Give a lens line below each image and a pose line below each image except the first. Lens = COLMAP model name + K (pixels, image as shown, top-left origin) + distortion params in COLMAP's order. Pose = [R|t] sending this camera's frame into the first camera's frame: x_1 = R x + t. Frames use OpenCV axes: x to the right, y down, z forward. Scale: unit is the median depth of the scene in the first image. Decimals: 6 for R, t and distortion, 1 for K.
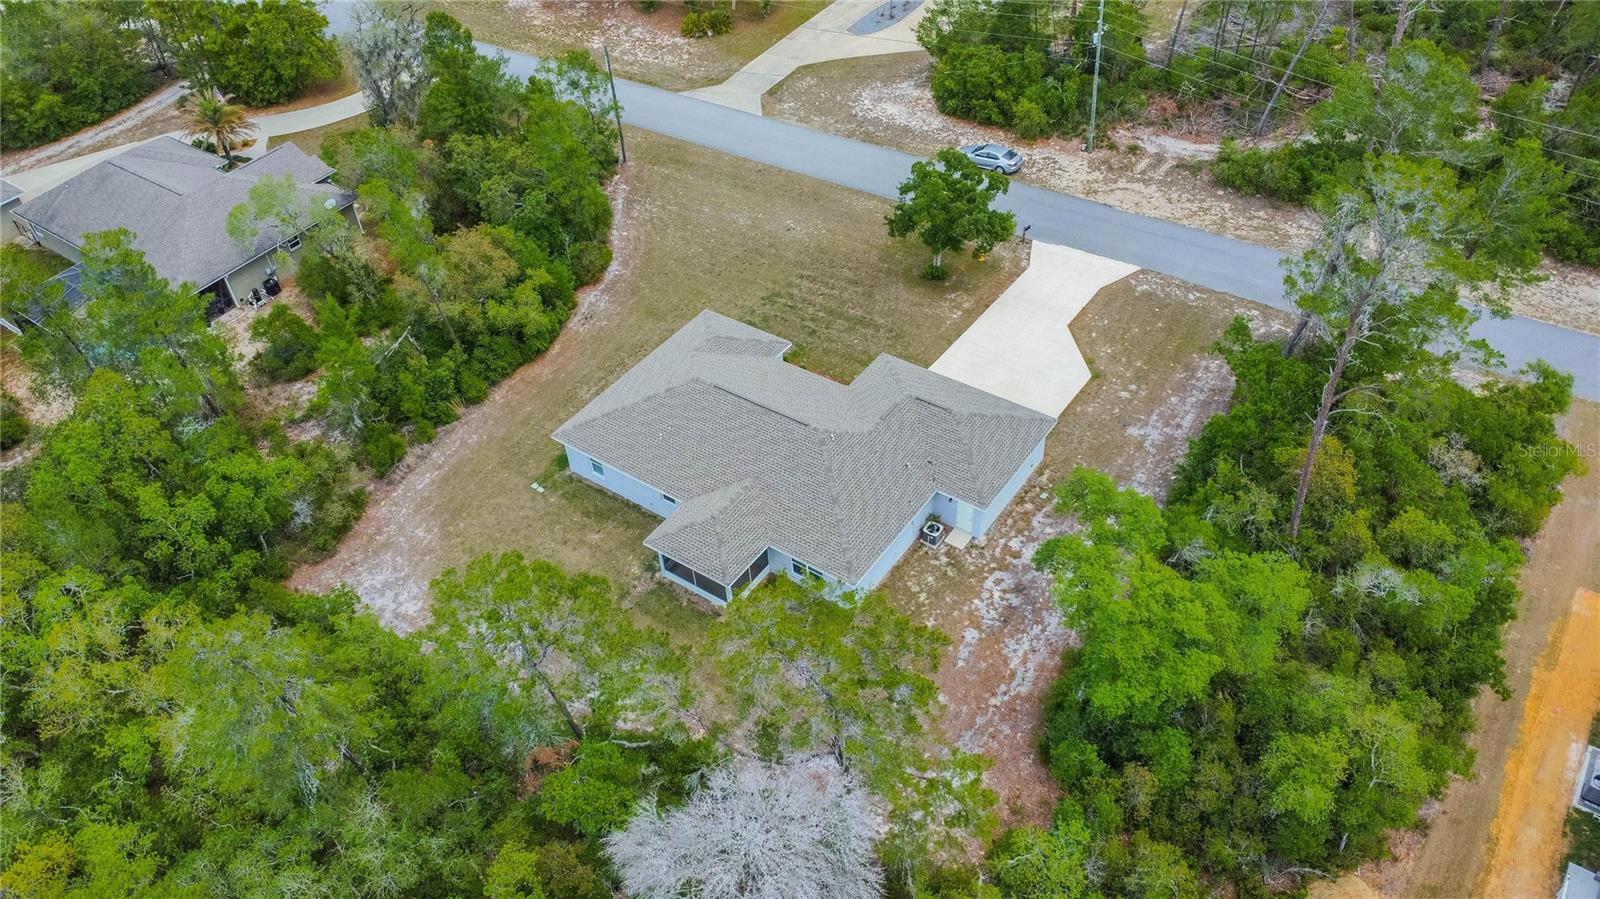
lens RADIAL K [[1159.8, 0, 791.5], [0, 1159.8, 446.8], [0, 0, 1]] dist [-0.030613, -0.002588]
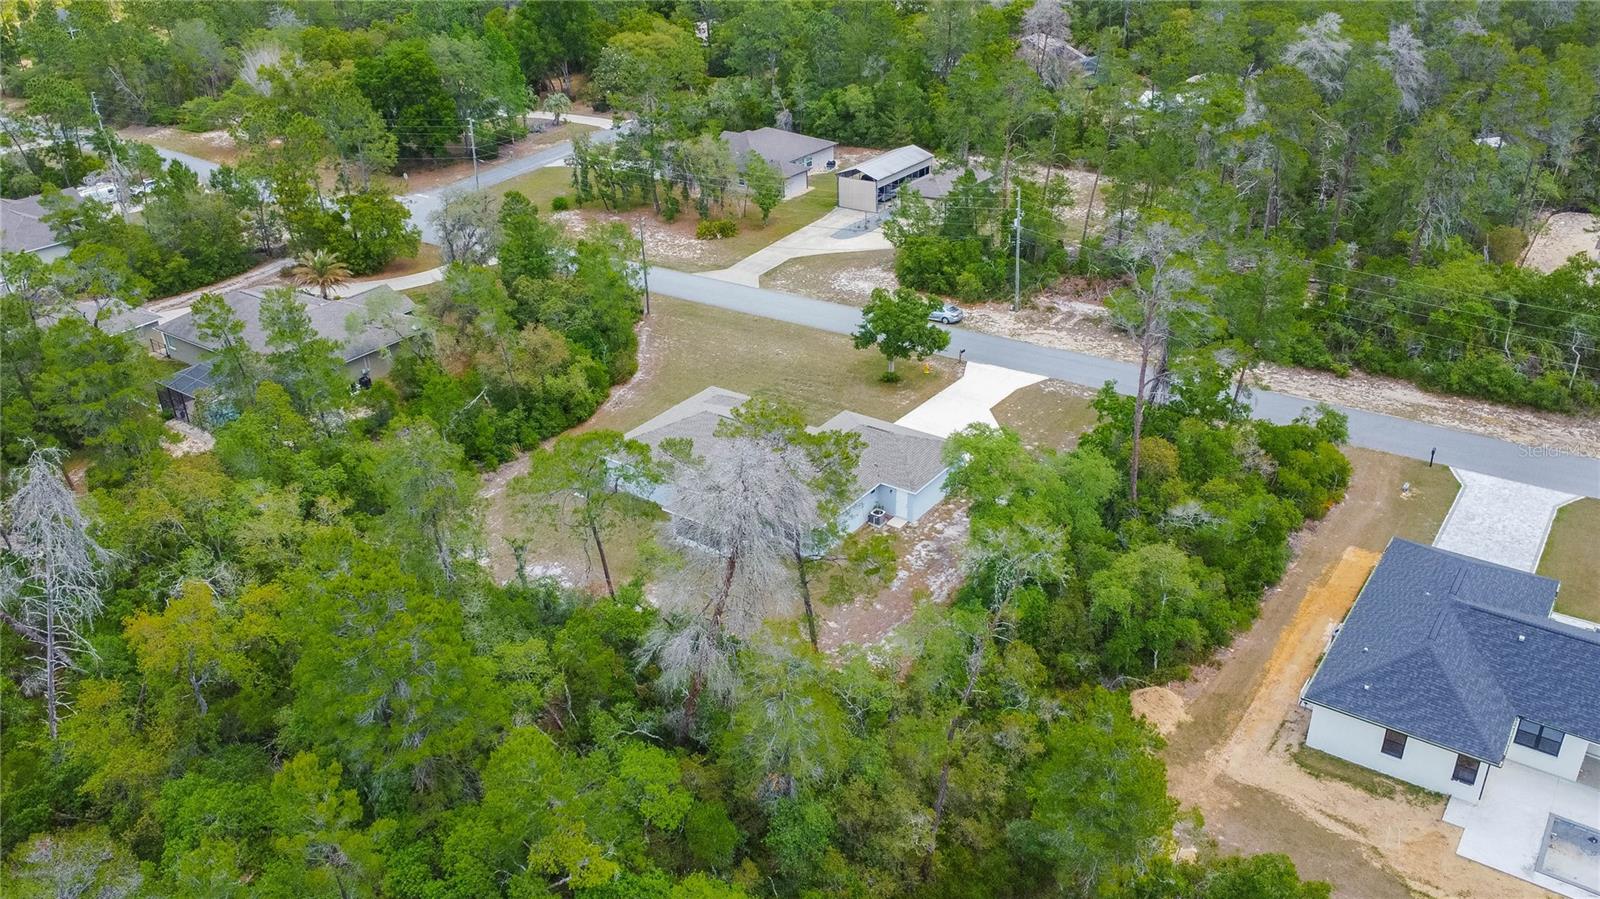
lens RADIAL K [[1231.5, 0, 792.7], [0, 1231.5, 446.7], [0, 0, 1]] dist [-0.027640, -0.004190]
pose [[0.999528, 0.030101, 0.006213, 0.008704], [-0.027433, 0.964865, -0.261309, 0.262118], [-0.013861, 0.261015, 0.965235, -0.277306]]
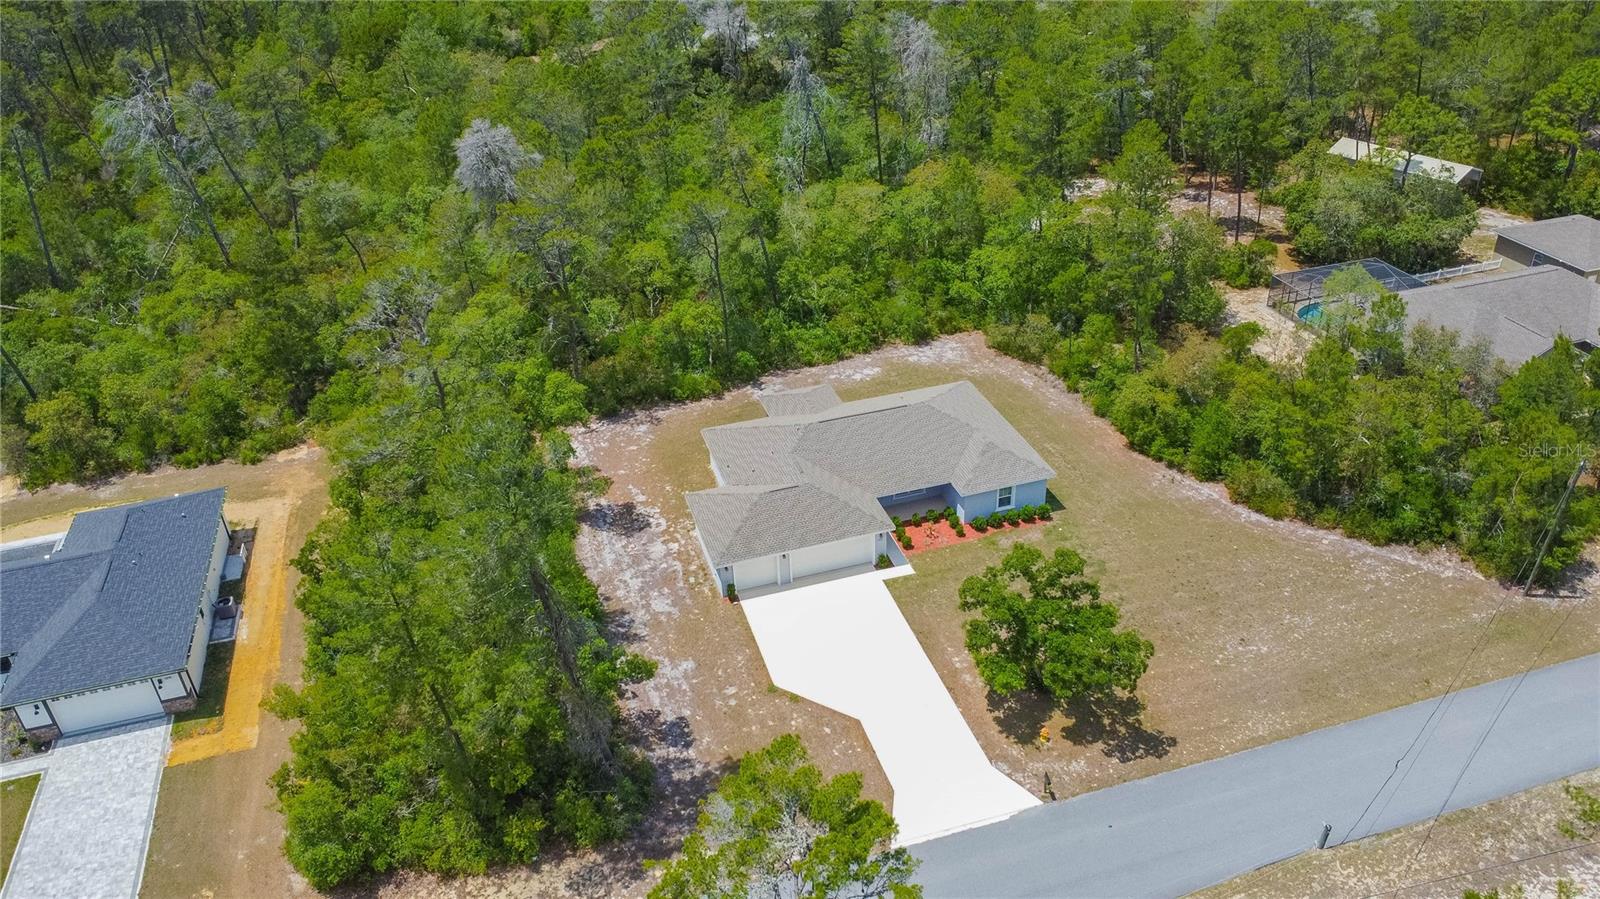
lens RADIAL K [[1159.8, 0, 791.5], [0, 1159.8, 446.8], [0, 0, 1]] dist [-0.030613, -0.002588]
pose [[-0.605883, 0.479784, -0.634597, 0.598362], [-0.476782, 0.419571, 0.772424, -0.684505], [0.636855, 0.770563, -0.025459, 0.727798]]
